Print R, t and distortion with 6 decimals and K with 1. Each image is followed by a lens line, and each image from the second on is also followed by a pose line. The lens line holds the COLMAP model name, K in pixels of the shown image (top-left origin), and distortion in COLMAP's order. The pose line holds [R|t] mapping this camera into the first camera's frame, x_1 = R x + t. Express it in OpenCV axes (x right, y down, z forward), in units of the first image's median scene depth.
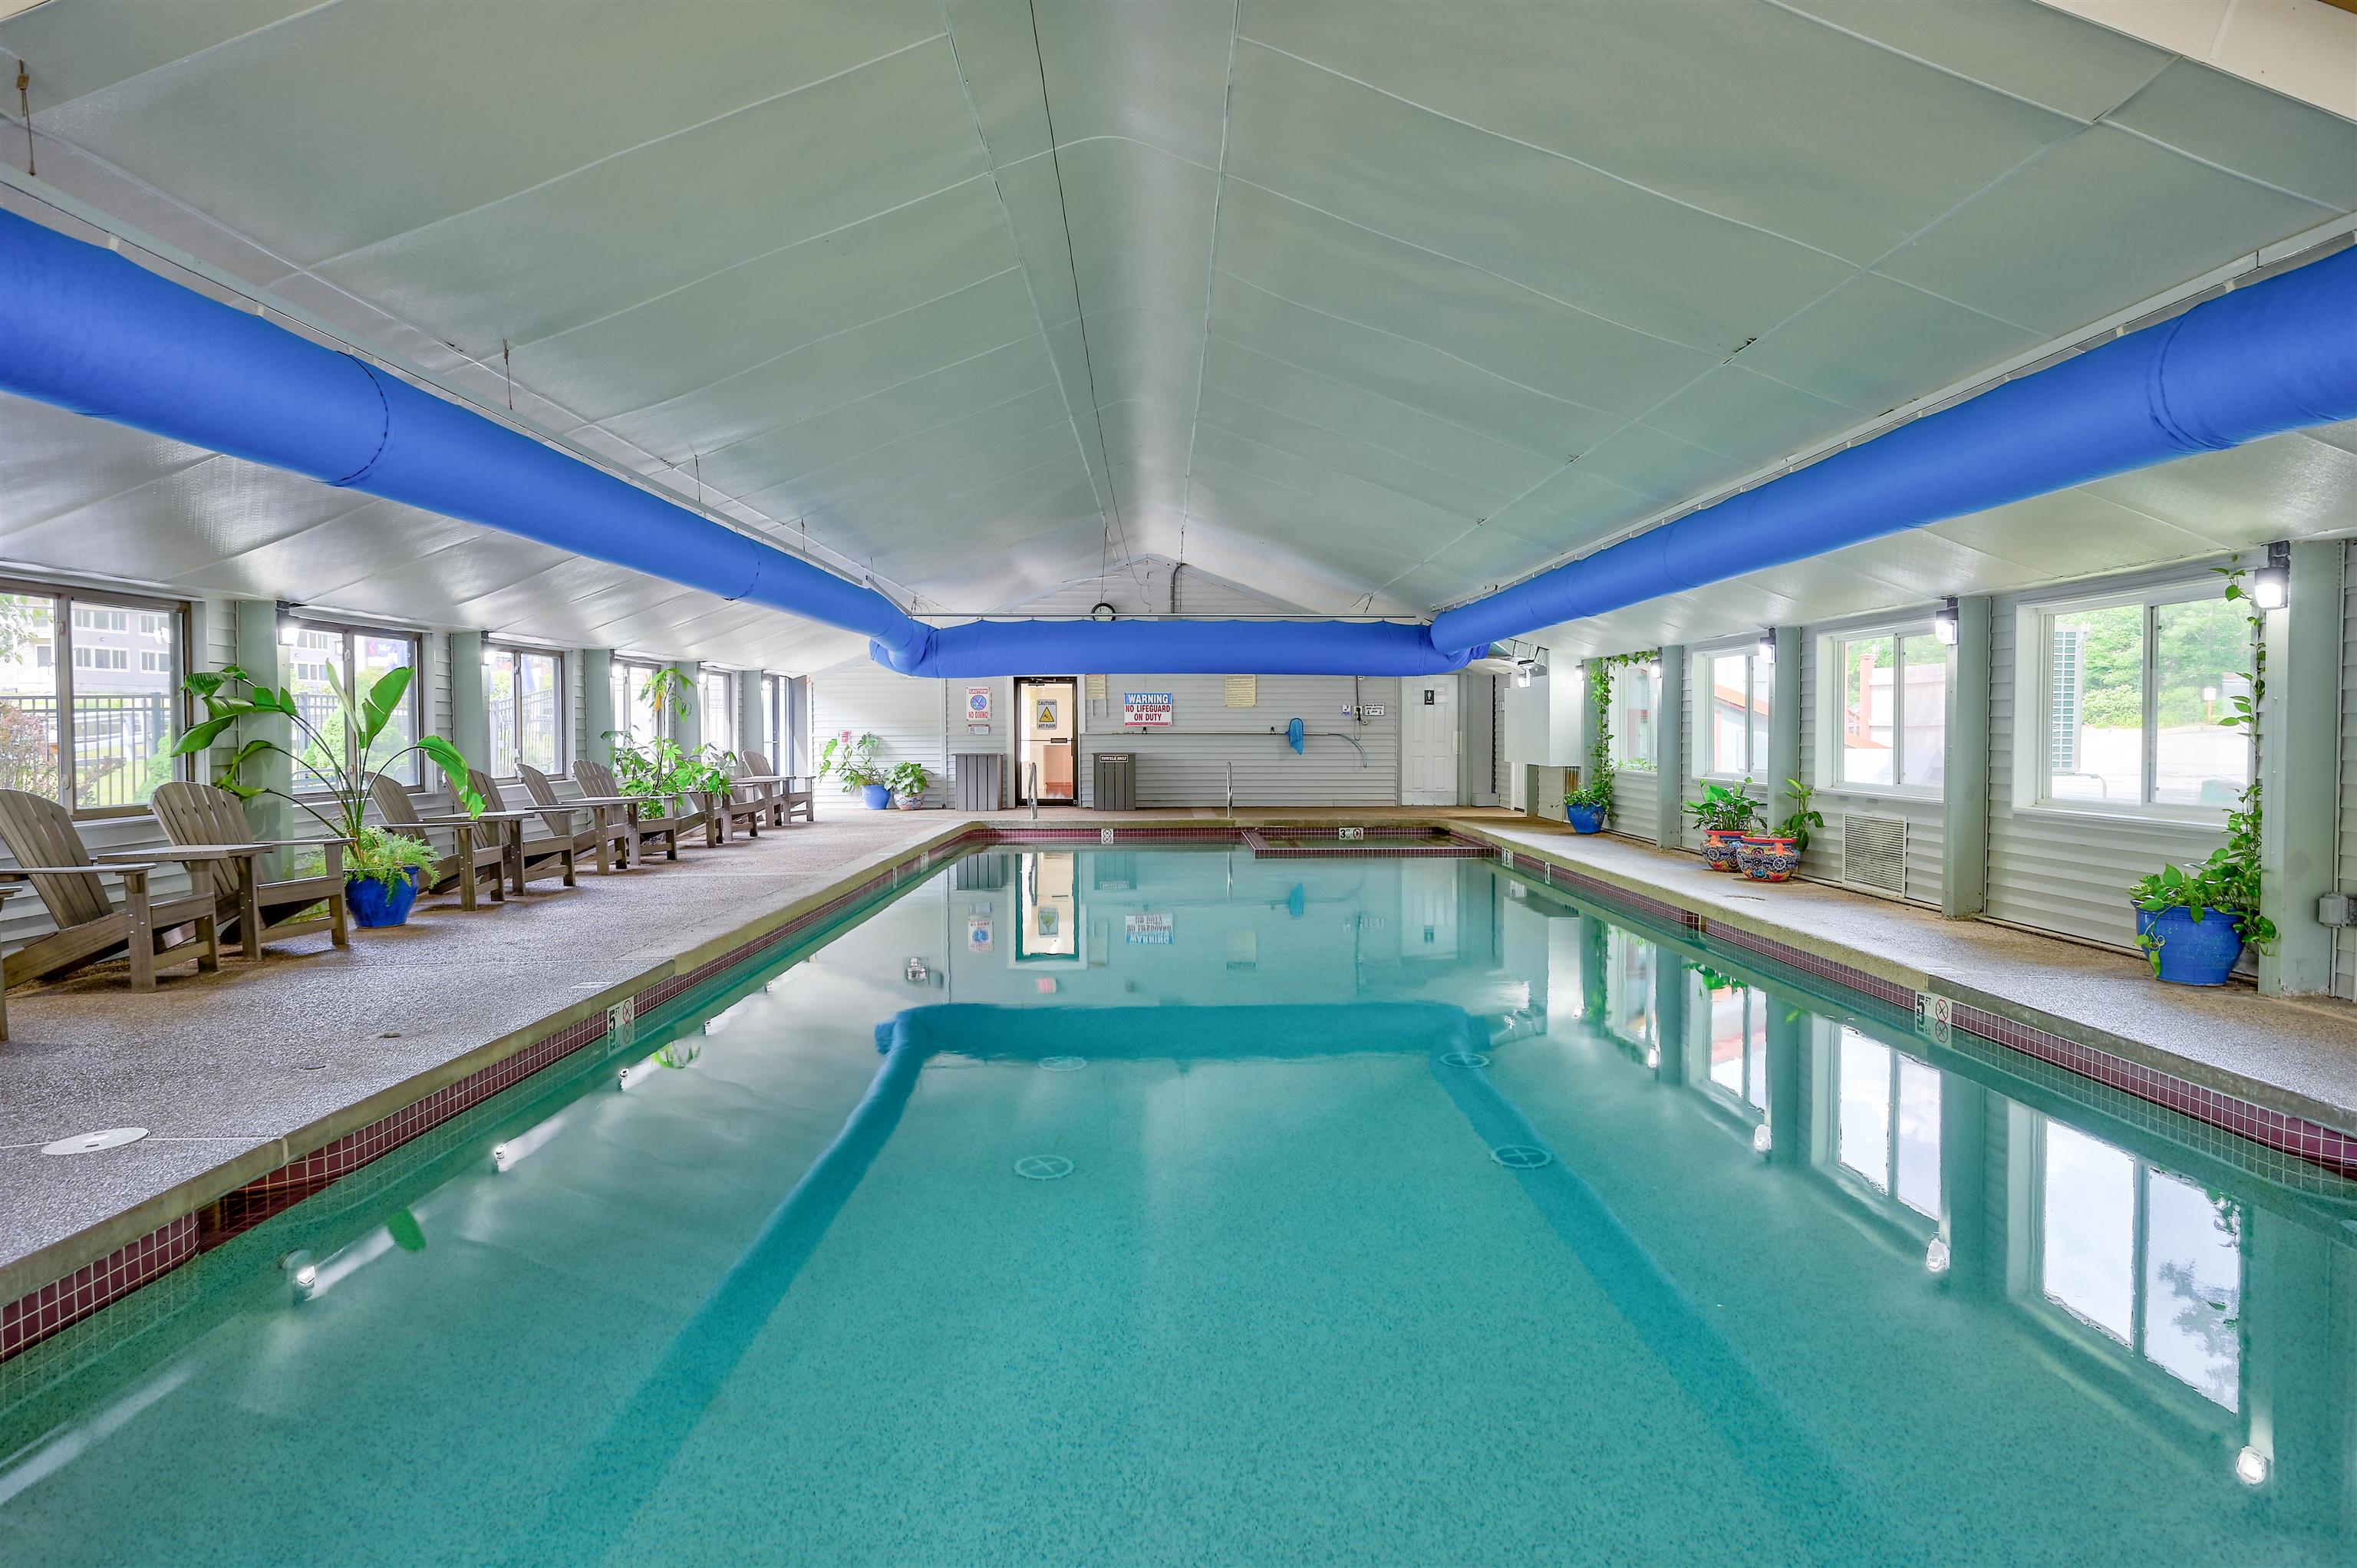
lens RADIAL K [[1402.9, 0, 1178.7], [0, 1402.9, 788.4], [0, 0, 1]] dist [0.001438, 0.000078]
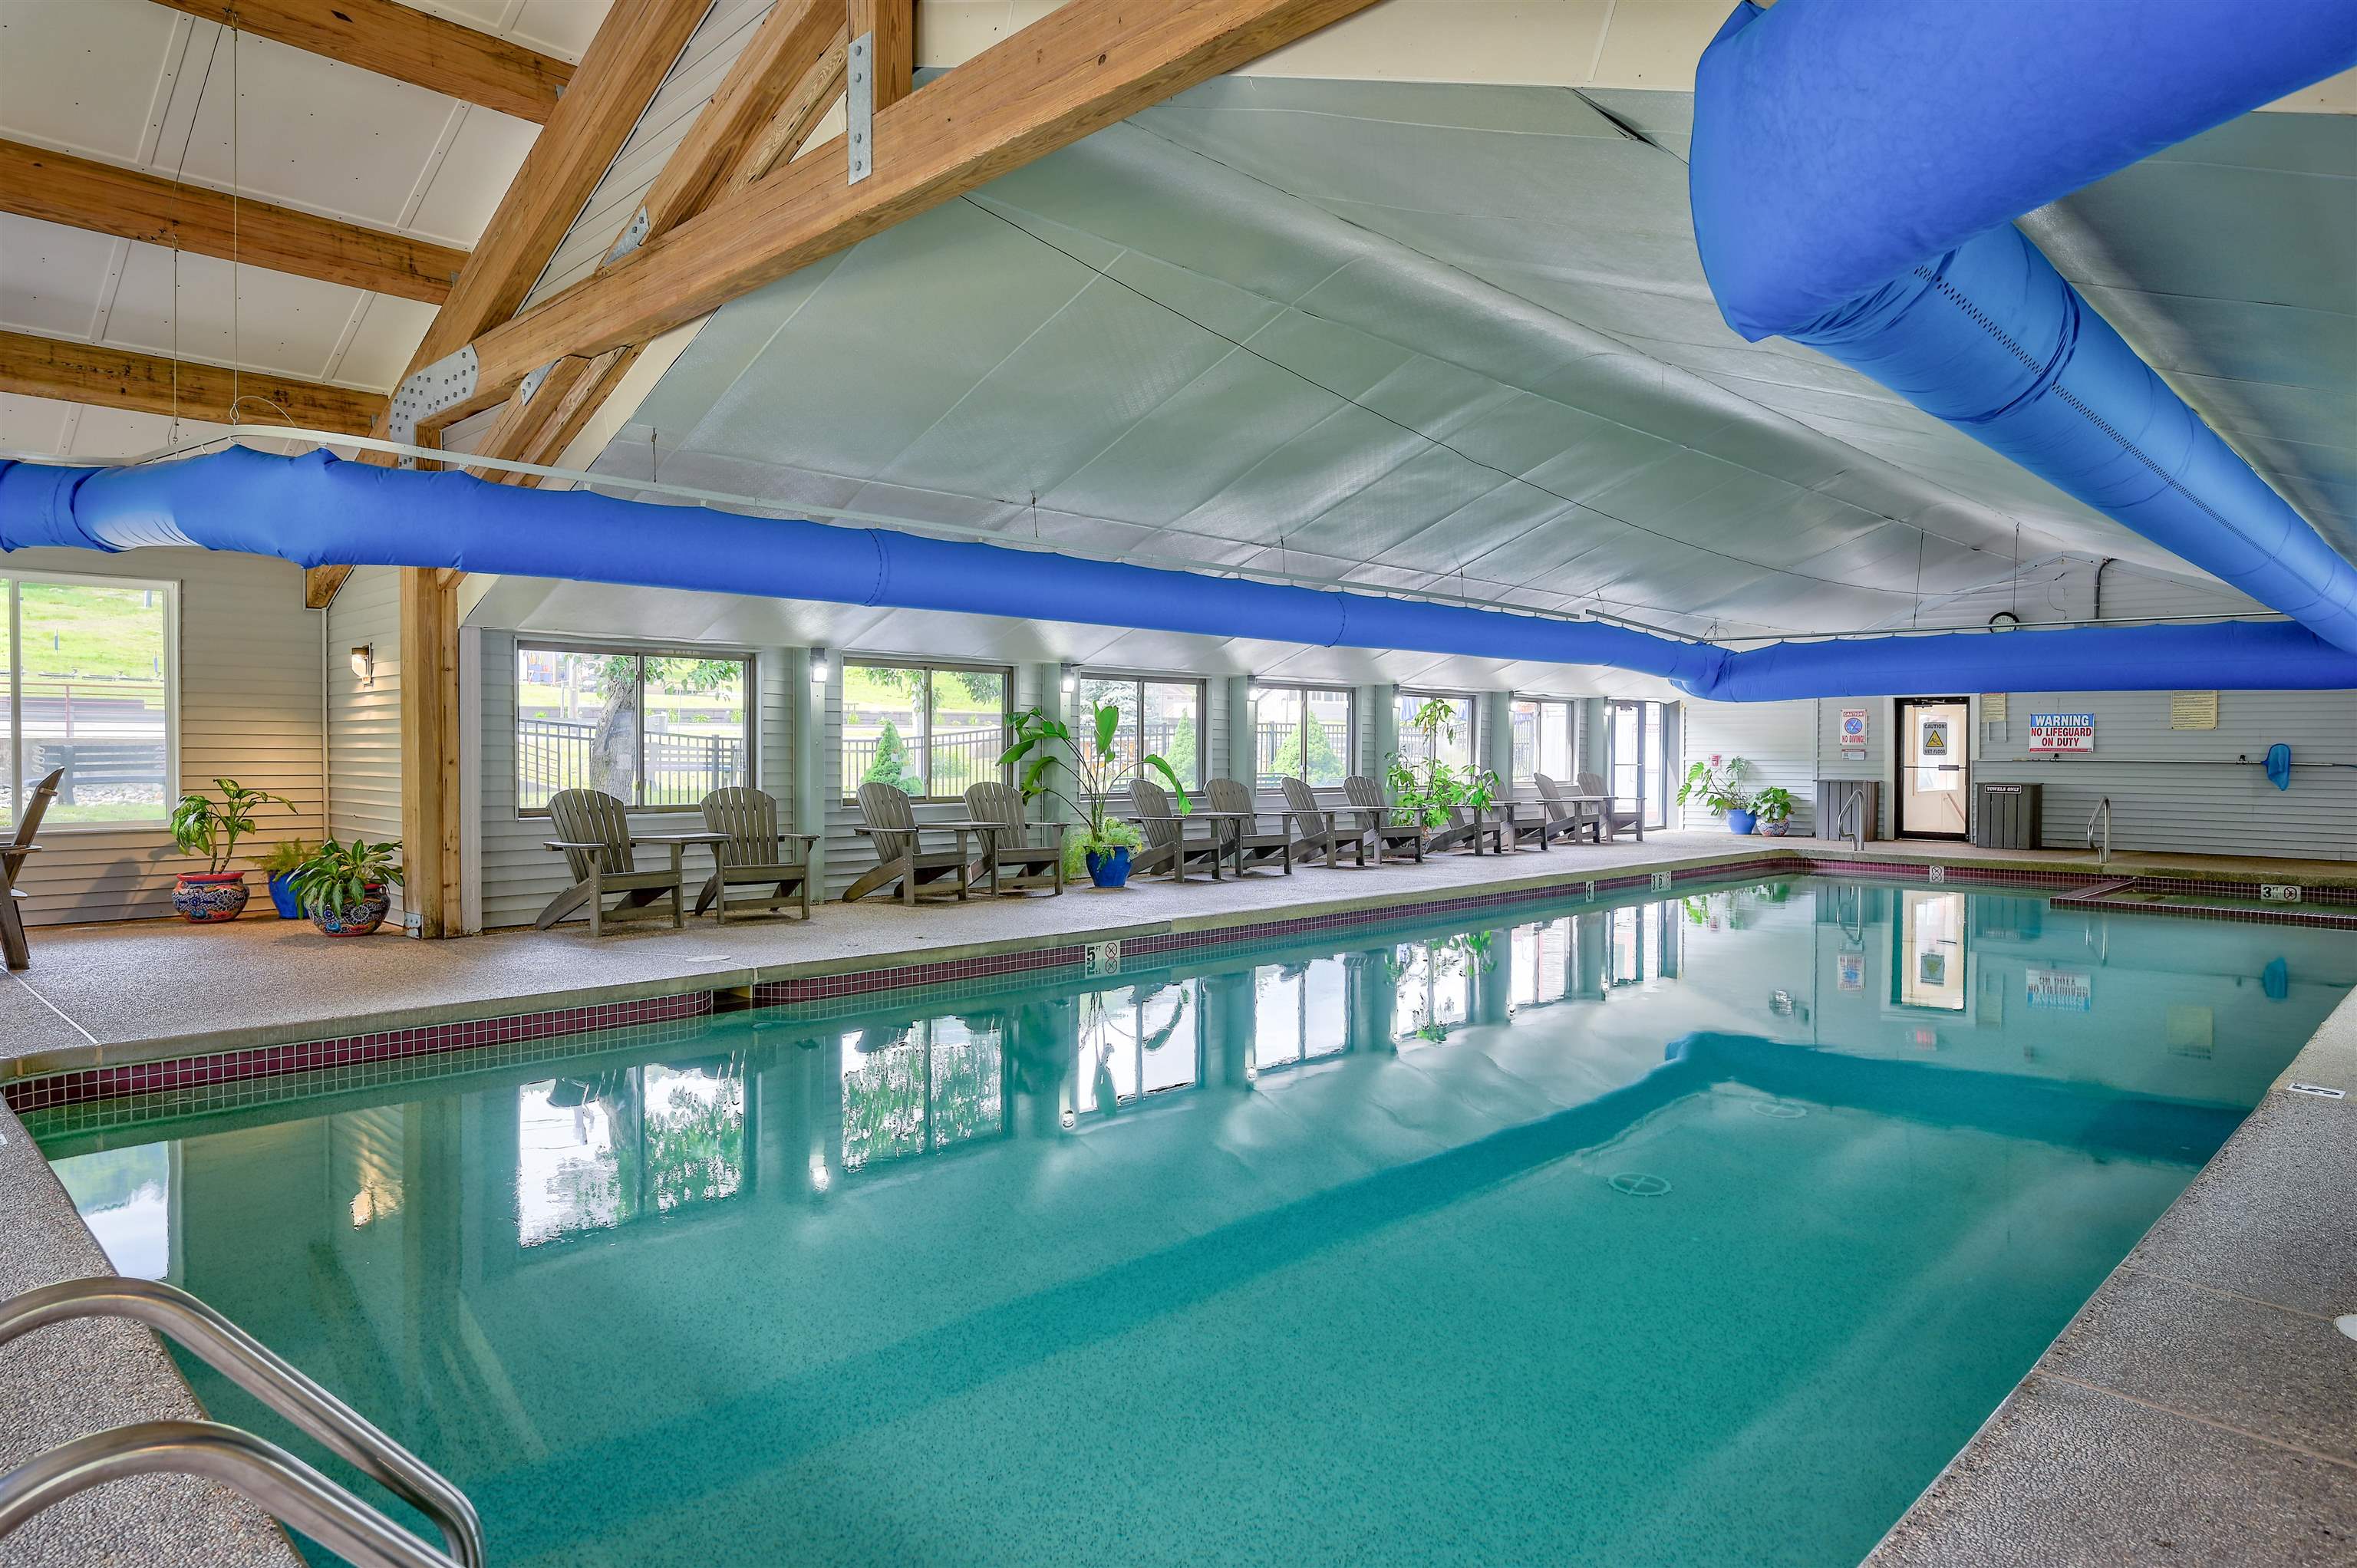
lens RADIAL K [[1402.9, 0, 1179.6], [0, 1402.9, 775.0], [0, 0, 1]] dist [0.001438, 0.000078]
pose [[0.710511, 0.019664, -0.703412, 0.201547], [-0.037772, 0.999234, -0.010220, -0.001632], [0.702672, 0.033830, 0.710709, 0.014736]]
